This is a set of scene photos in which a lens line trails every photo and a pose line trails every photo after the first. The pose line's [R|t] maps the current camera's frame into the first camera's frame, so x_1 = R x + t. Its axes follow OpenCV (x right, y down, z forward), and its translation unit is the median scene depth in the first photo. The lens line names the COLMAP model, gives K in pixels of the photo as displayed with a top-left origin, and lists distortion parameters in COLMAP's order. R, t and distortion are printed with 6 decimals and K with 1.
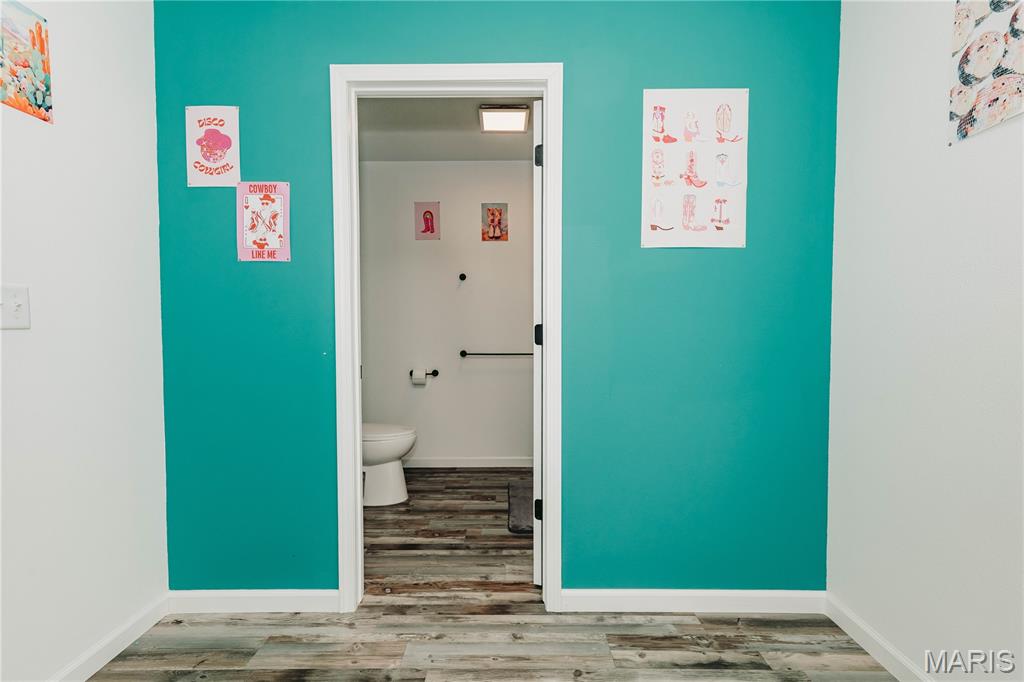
lens RADIAL K [[467.3, 0, 511.6], [0, 467.3, 343.7], [0, 0, 1]] dist [0.006635, -0.000279]
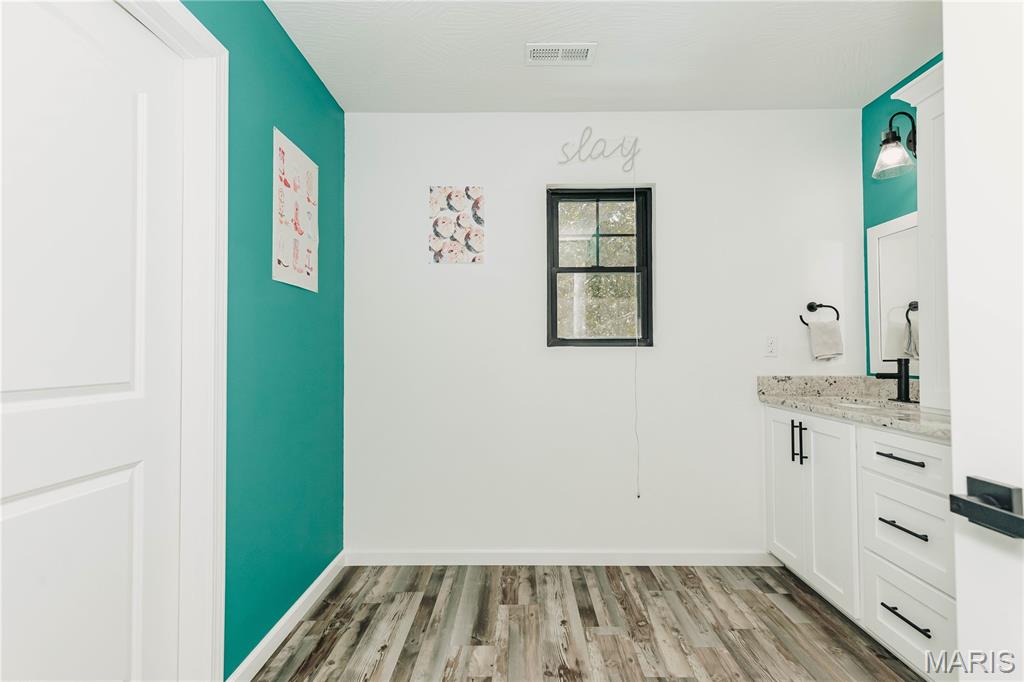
lens RADIAL K [[467.3, 0, 511.6], [0, 467.3, 343.7], [0, 0, 1]] dist [0.006635, -0.000279]
pose [[0.004212, 0.020633, 0.999778, -0.817431], [0.037878, 0.999066, -0.020778, -0.031054], [-0.999274, 0.037957, 0.003426, 0.554974]]
